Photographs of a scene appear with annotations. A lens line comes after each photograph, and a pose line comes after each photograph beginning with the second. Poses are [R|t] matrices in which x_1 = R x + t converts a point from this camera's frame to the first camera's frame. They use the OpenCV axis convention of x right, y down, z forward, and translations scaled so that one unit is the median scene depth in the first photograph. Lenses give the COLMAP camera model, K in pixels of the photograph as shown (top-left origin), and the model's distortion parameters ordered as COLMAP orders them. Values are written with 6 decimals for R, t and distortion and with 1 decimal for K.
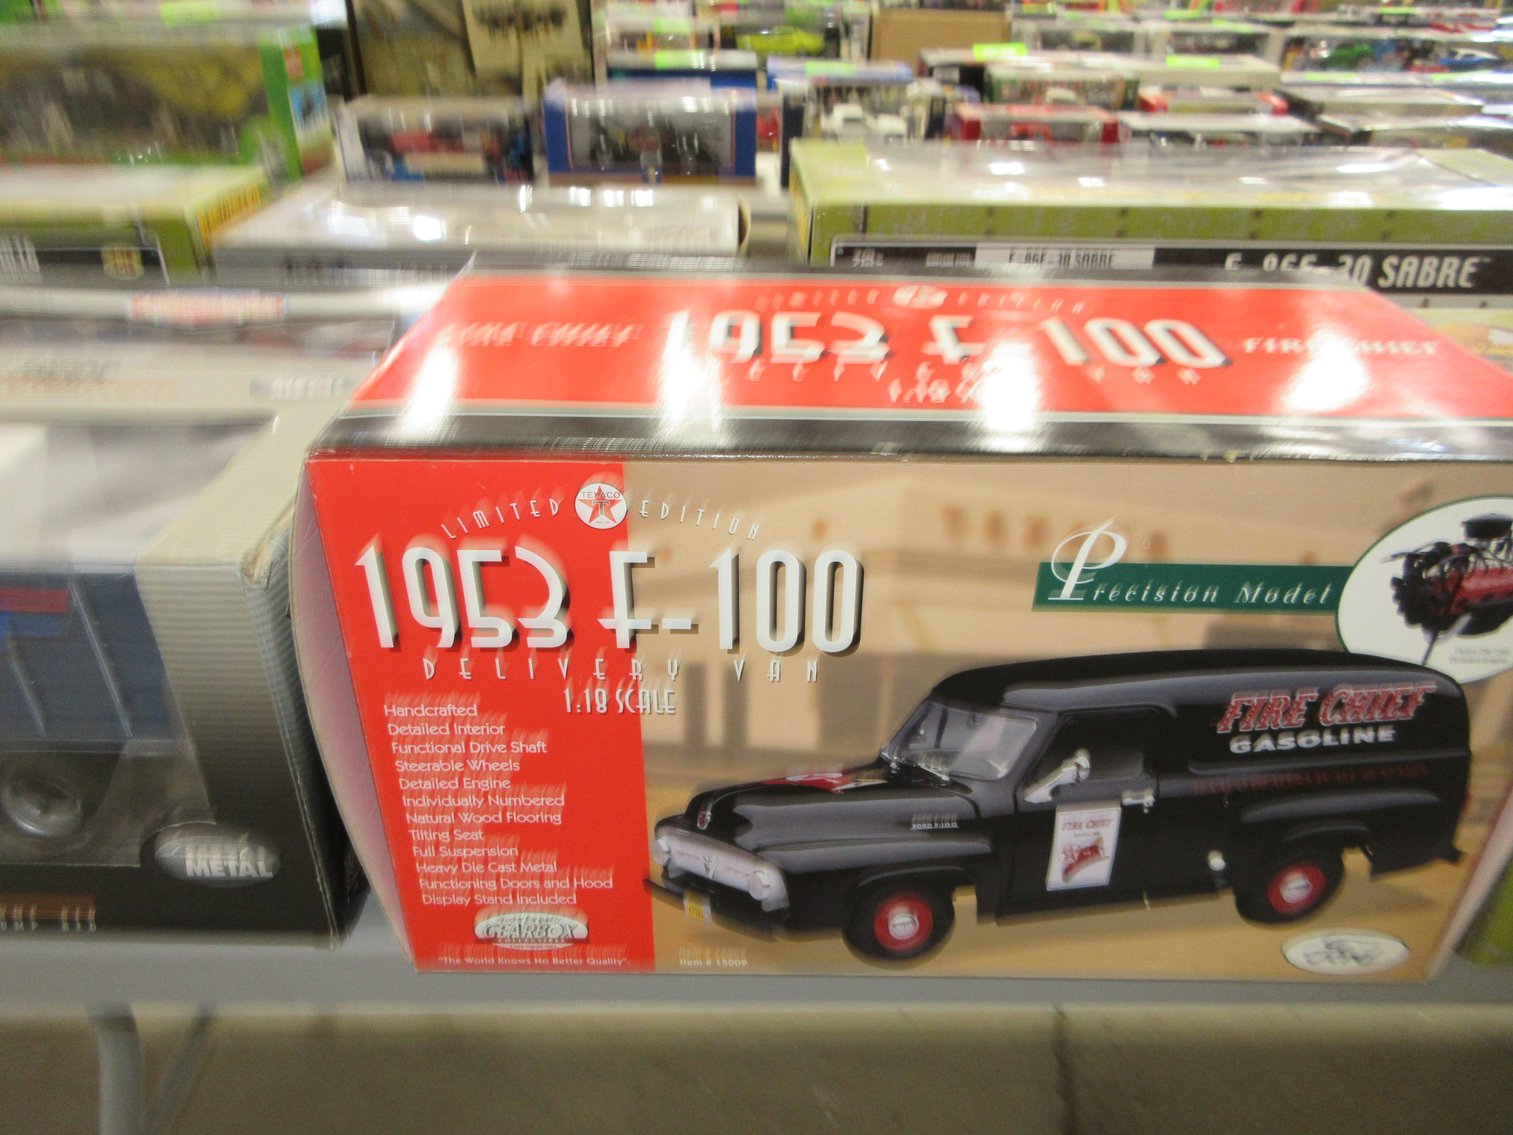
lens RADIAL K [[1117.8, 0, 763.9], [0, 1117.8, 553.3], [0, 0, 1]] dist [-0.011495, 0.009636]
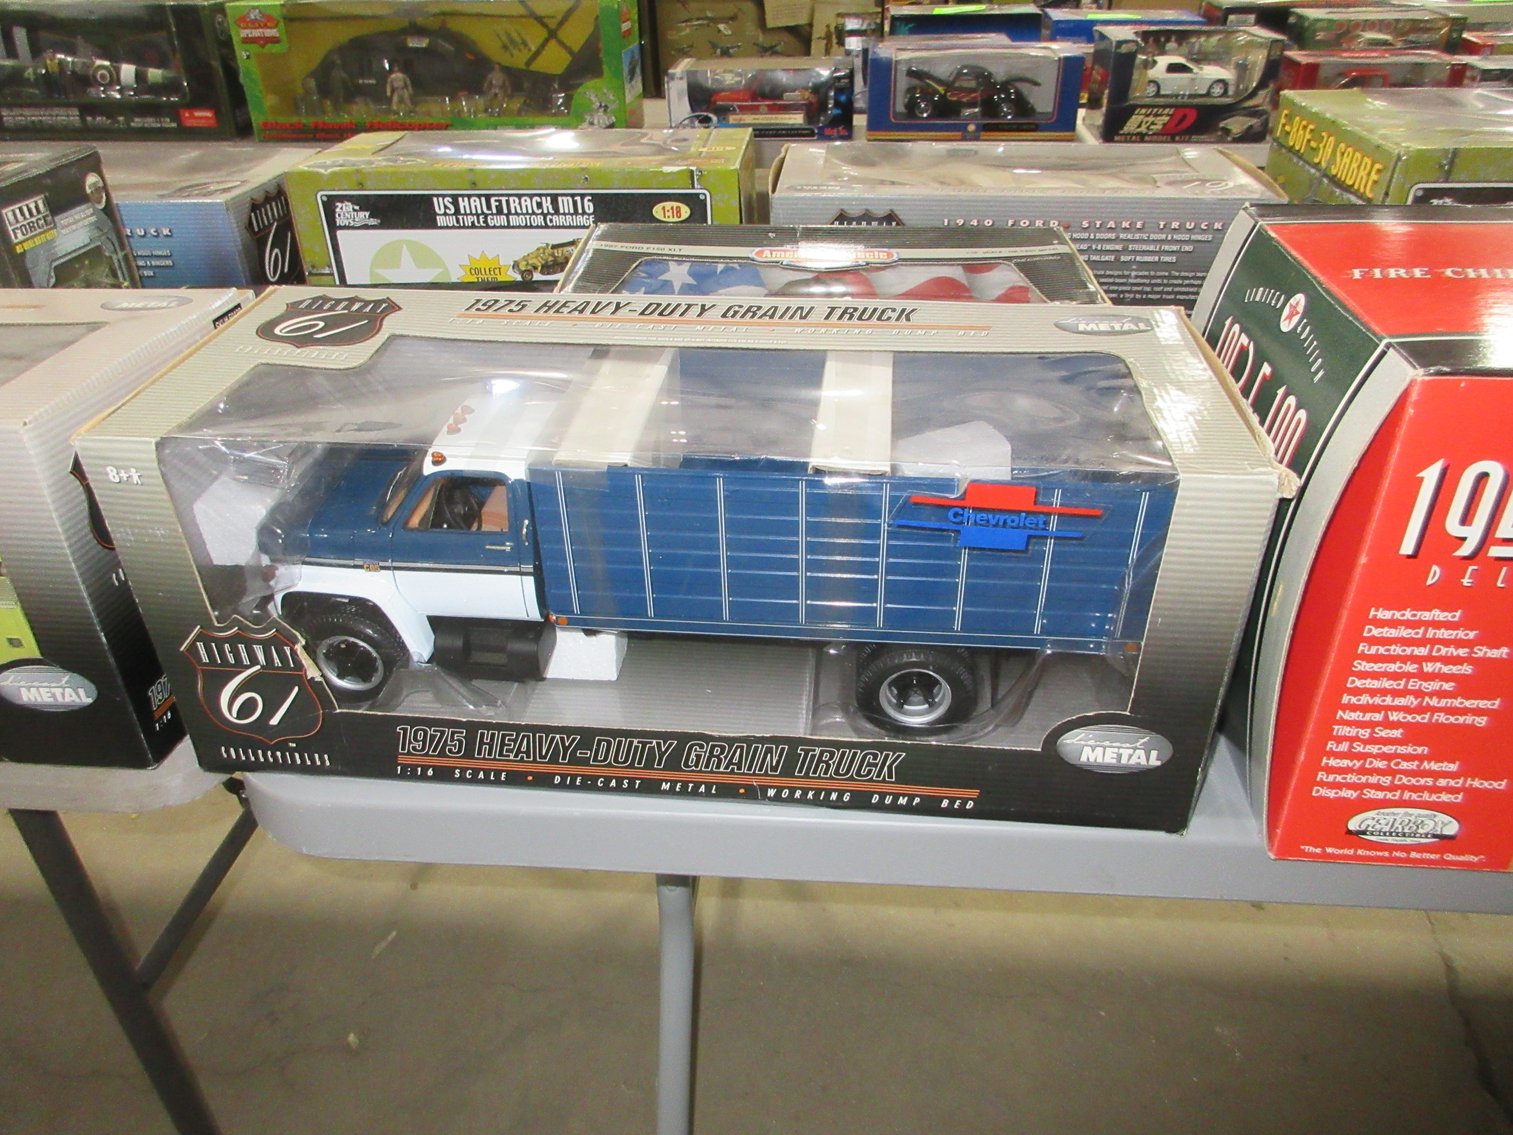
lens RADIAL K [[1117.8, 0, 751.2], [0, 1117.8, 575.2], [0, 0, 1]] dist [-0.011495, 0.009636]
pose [[0.993563, 0.027514, -0.109891, -0.727616], [-0.021880, 0.998400, 0.052150, 0.052798], [0.111150, -0.049409, 0.992575, -0.133846]]
